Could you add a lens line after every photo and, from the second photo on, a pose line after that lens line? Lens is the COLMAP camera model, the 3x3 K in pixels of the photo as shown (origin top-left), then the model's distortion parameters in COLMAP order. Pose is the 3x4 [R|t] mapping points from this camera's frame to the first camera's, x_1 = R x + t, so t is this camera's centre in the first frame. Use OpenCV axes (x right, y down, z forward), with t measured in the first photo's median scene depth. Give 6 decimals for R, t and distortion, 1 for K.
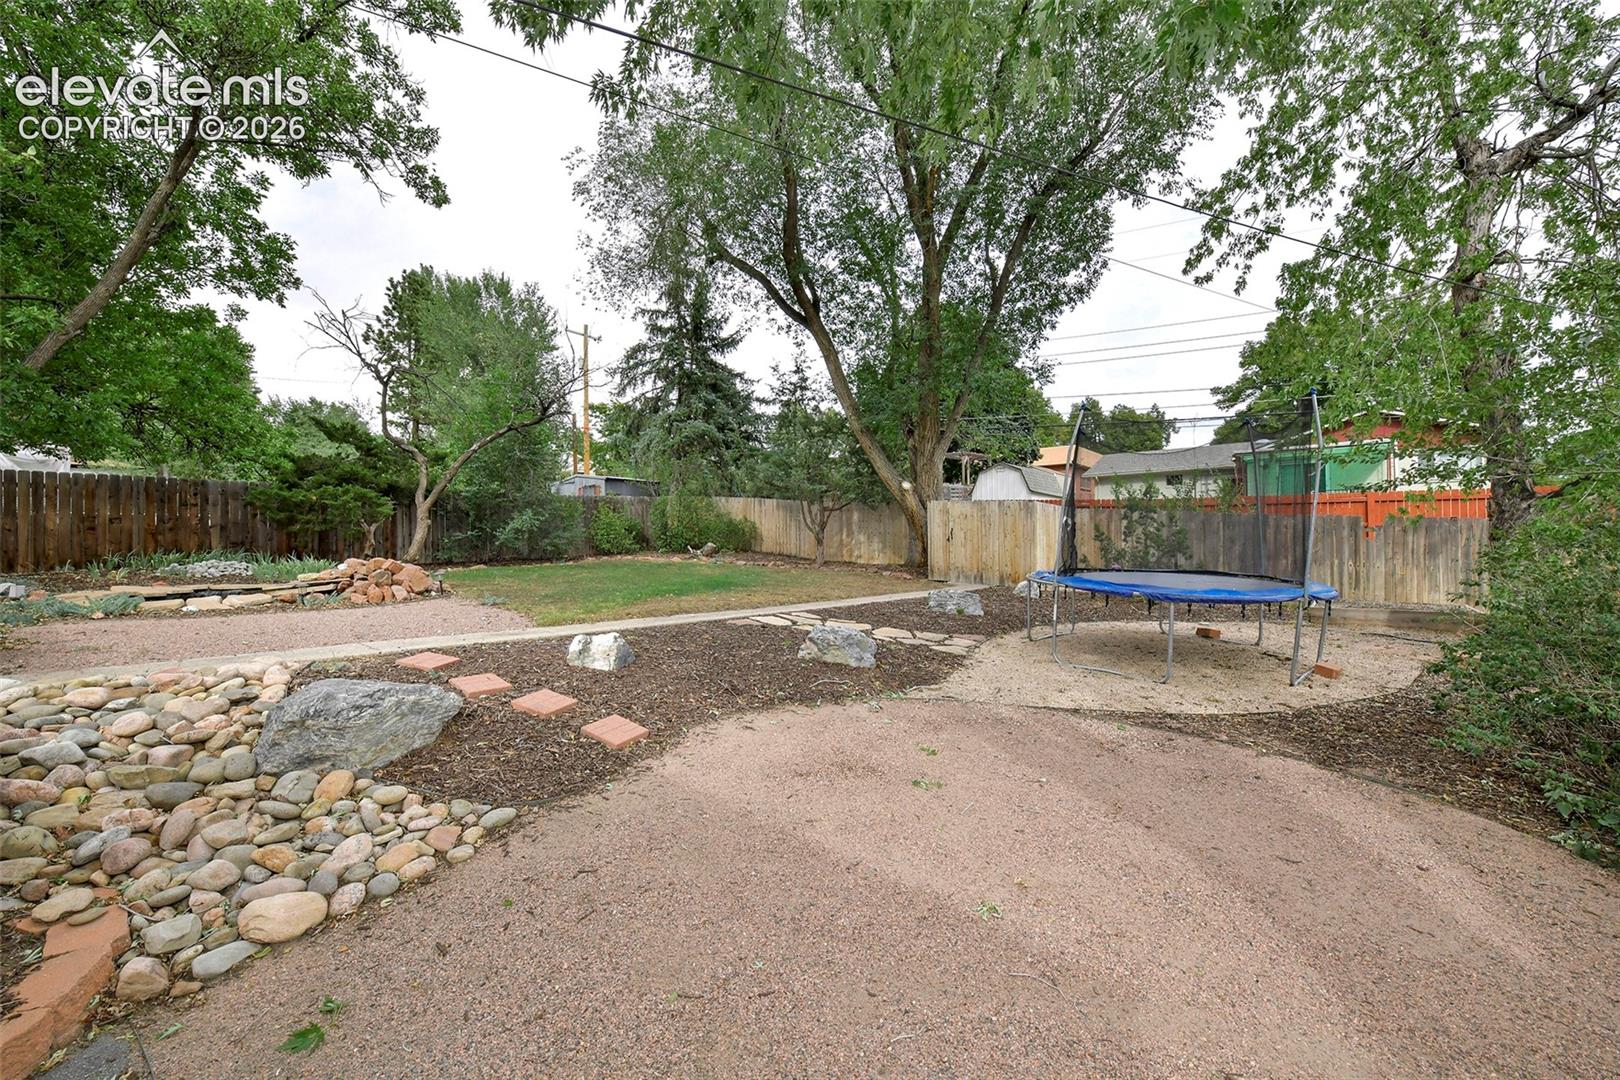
lens RADIAL K [[645.8, 0, 808.5], [0, 645.8, 539.8], [0, 0, 1]] dist [-0.007431, -0.000112]
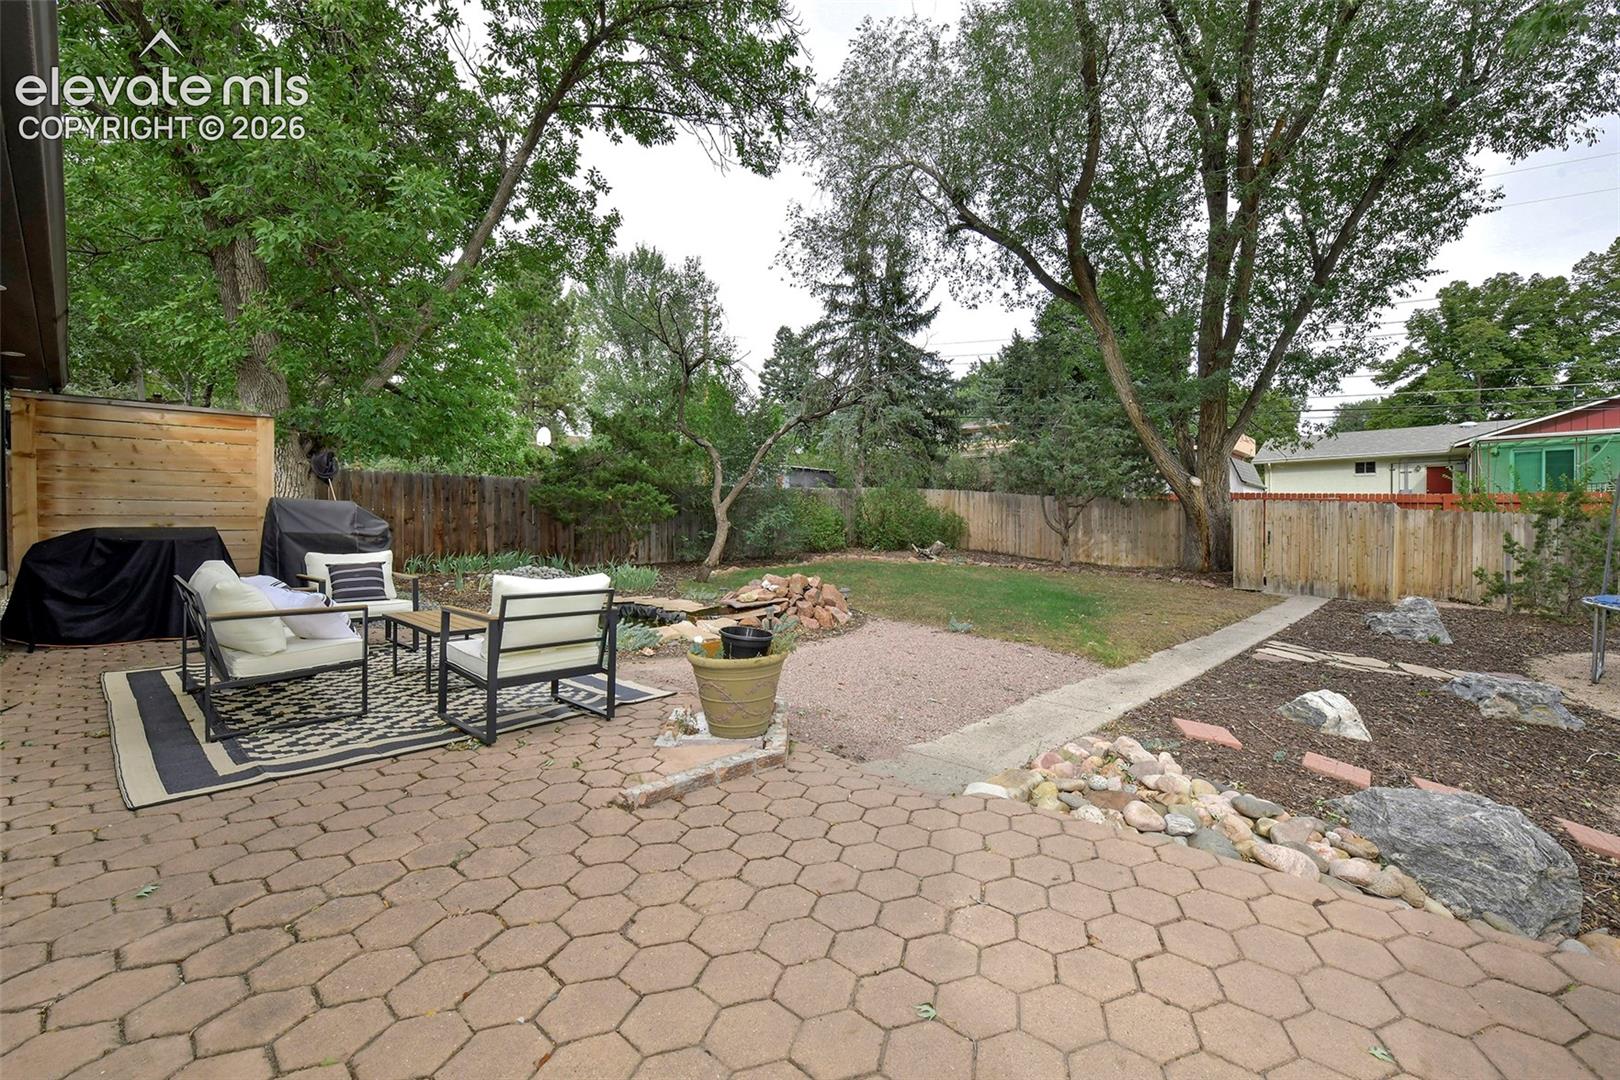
lens RADIAL K [[679.8, 0, 823.6], [0, 679.8, 537.2], [0, 0, 1]] dist [-0.007908, 0.000105]
pose [[0.998120, 0.008223, -0.060736, -0.206322], [-0.007056, 0.999787, 0.019404, -0.014713], [0.060882, -0.018939, 0.997965, 0.022984]]
